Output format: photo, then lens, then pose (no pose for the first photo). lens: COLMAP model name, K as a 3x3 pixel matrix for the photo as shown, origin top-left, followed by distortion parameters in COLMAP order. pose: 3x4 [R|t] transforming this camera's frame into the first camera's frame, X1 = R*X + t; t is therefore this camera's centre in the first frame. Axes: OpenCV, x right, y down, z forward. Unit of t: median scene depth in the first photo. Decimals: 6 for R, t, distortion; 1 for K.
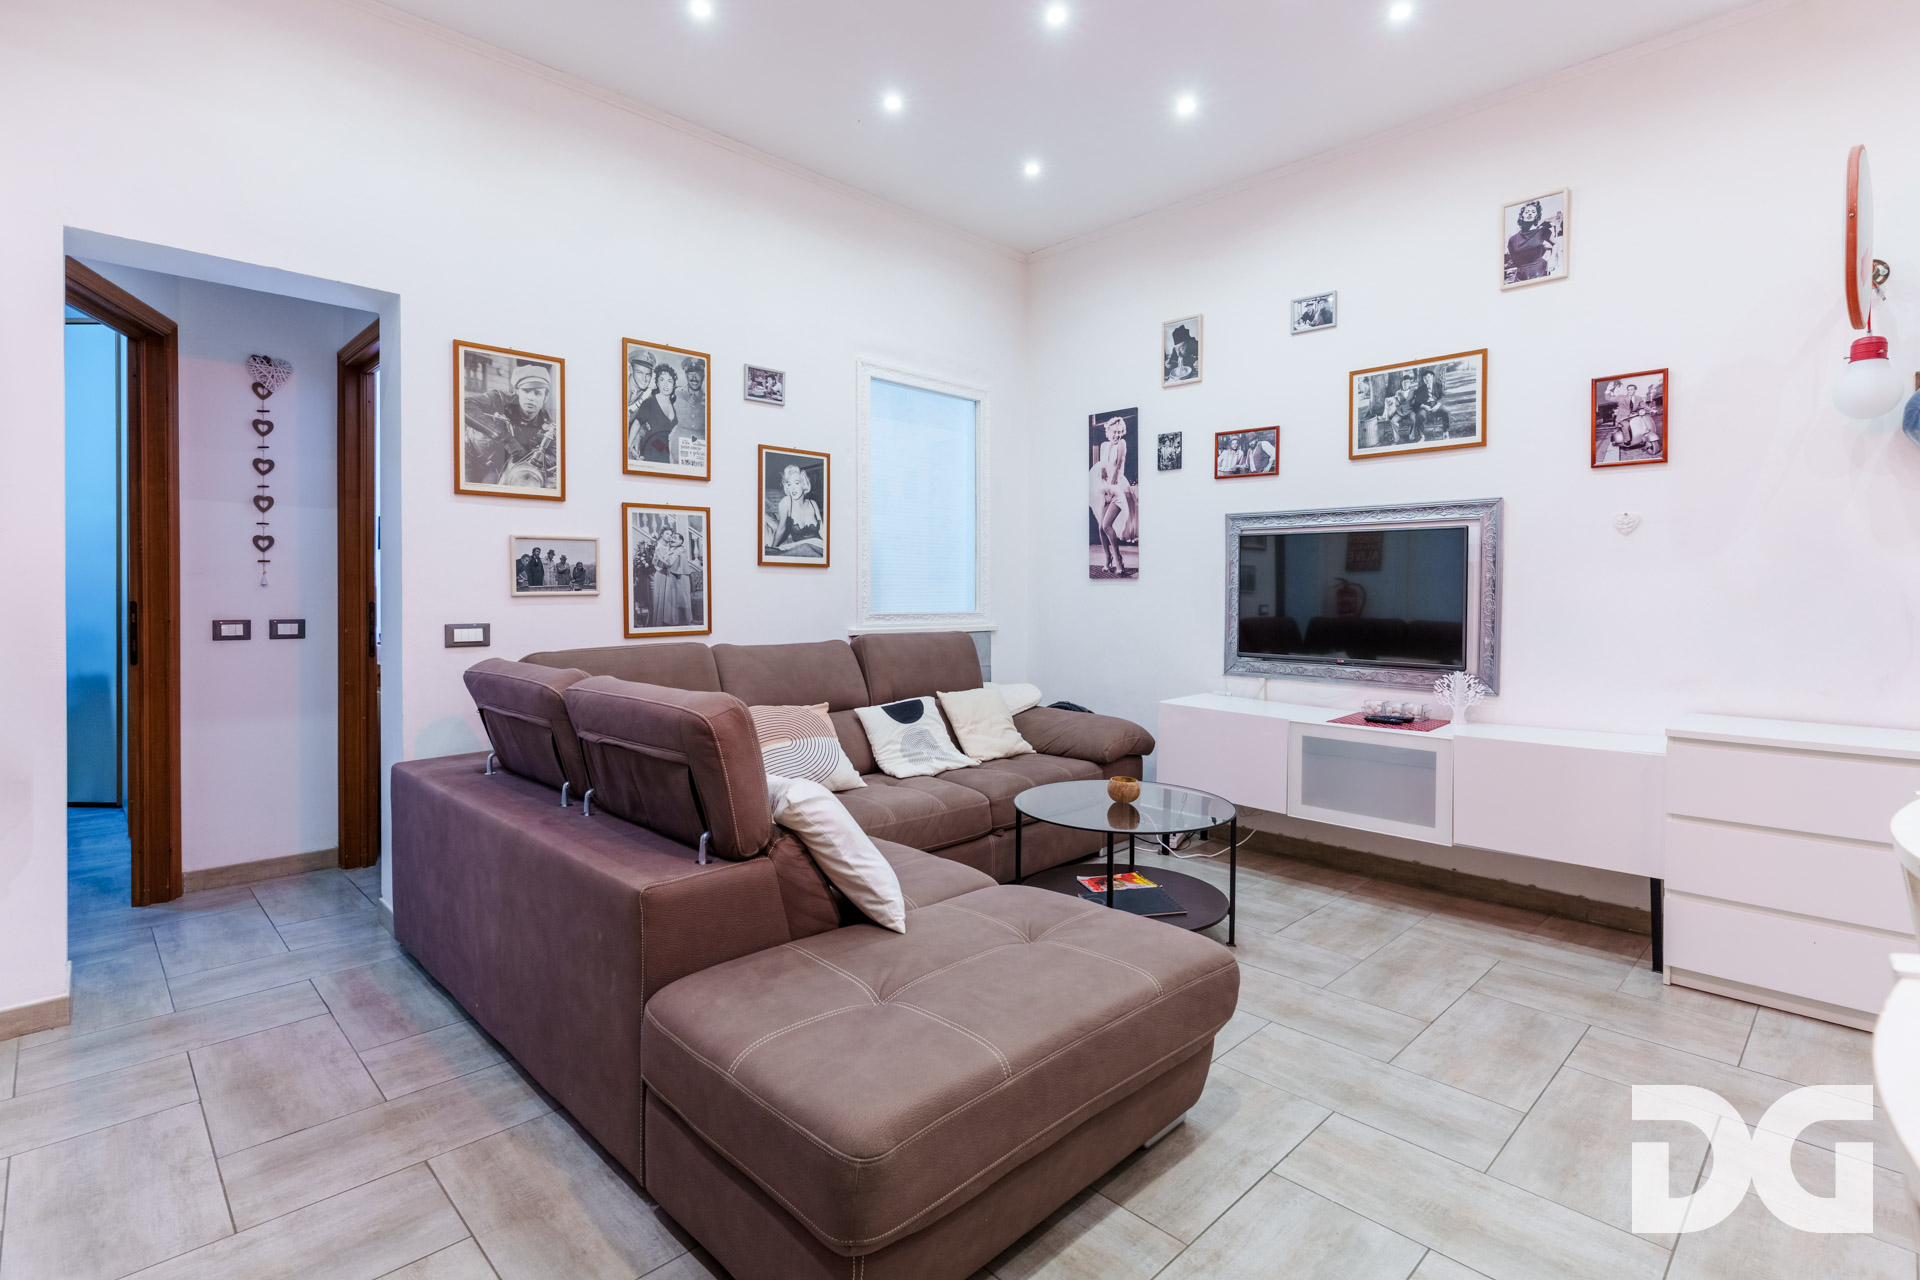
lens RADIAL K [[919.1, 0, 954.2], [0, 919.1, 602.5], [0, 0, 1]] dist [0.004539, -0.001322]
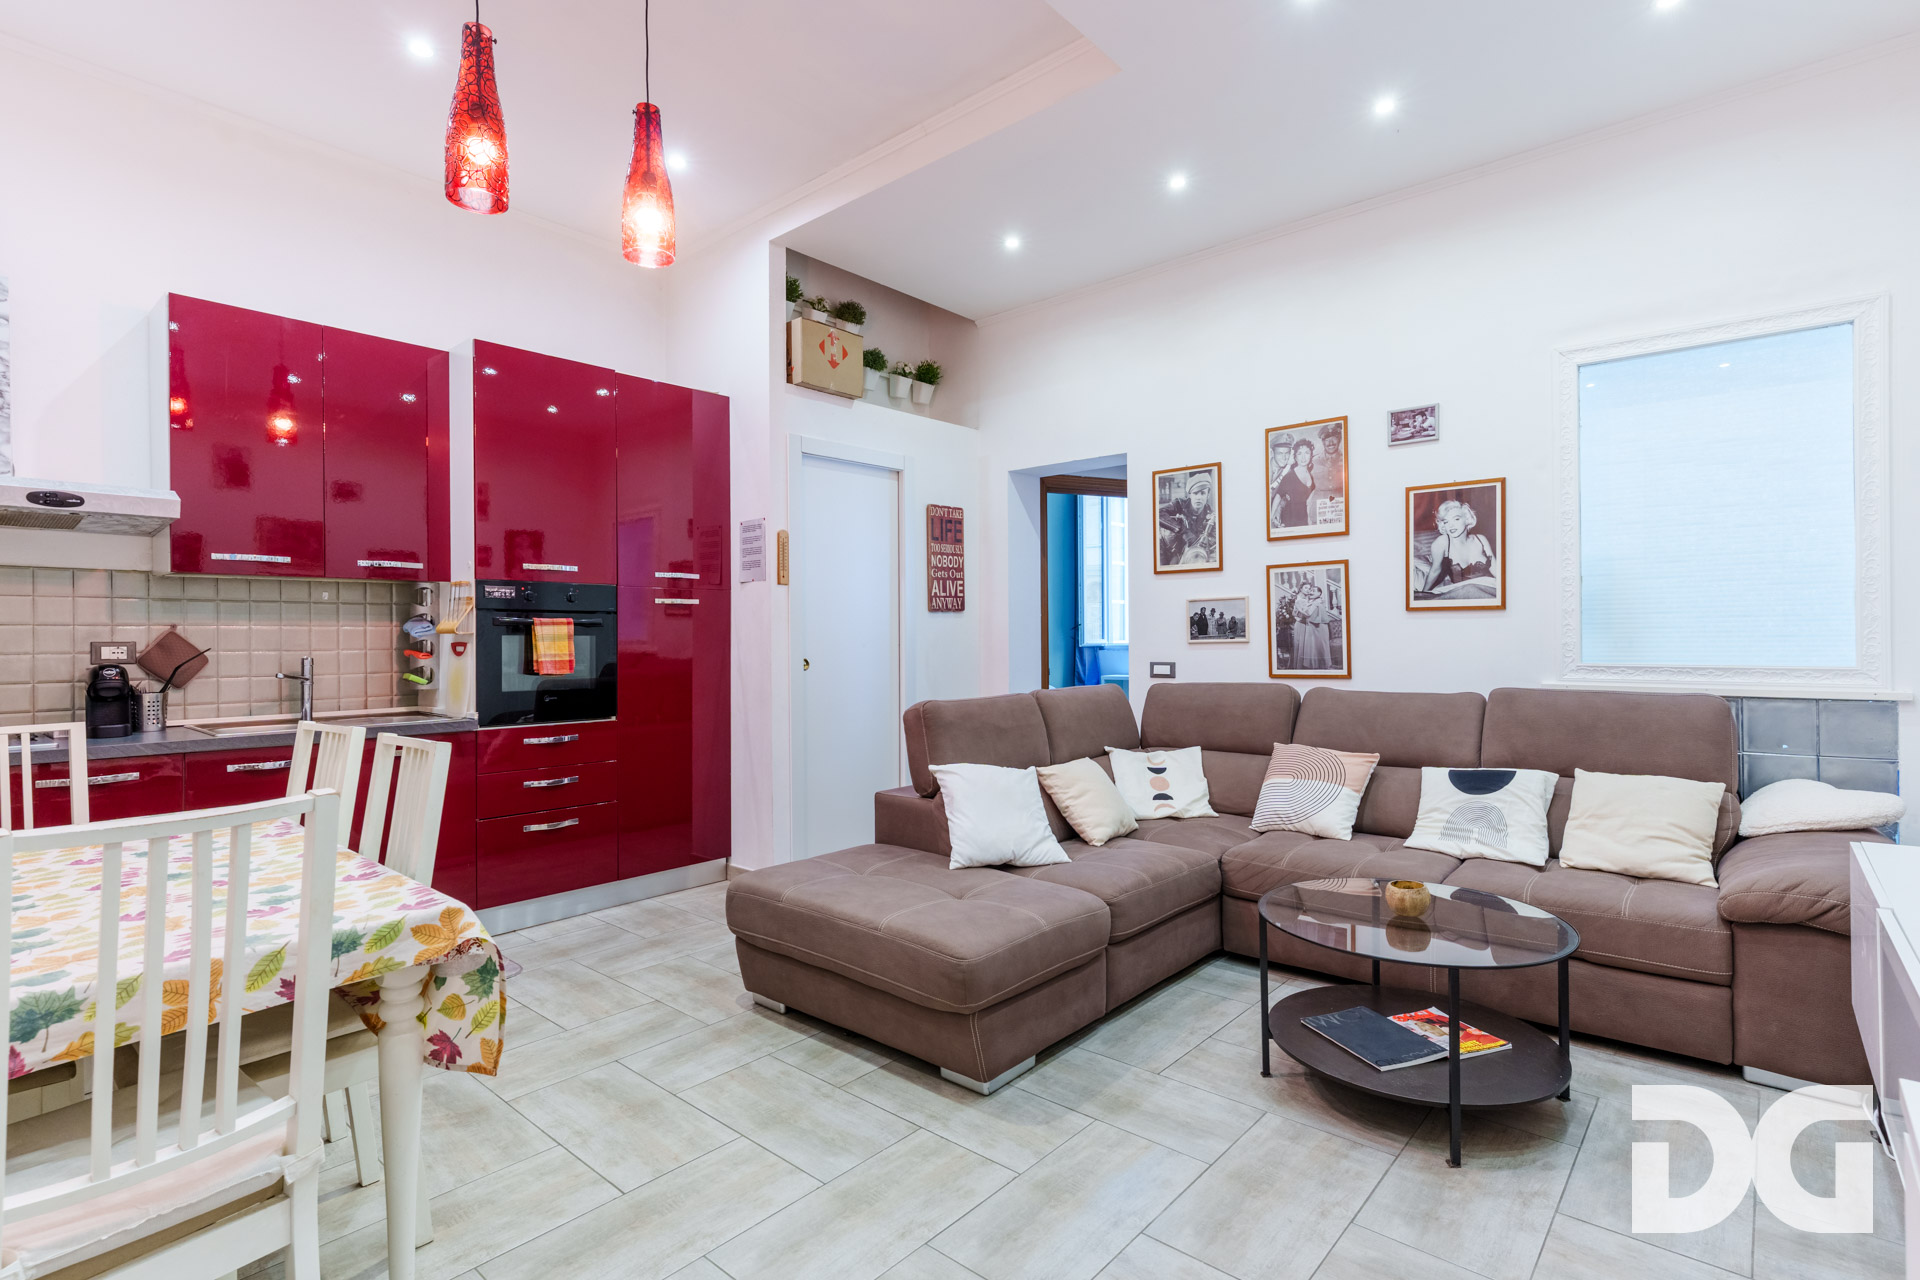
lens RADIAL K [[919.1, 0, 962.3], [0, 919.1, 644.3], [0, 0, 1]] dist [0.004539, -0.001322]
pose [[0.076832, 0.002813, -0.997040, 0.776716], [-0.003701, 0.999990, 0.002536, -0.006391], [0.997037, 0.003495, 0.076842, 0.484995]]
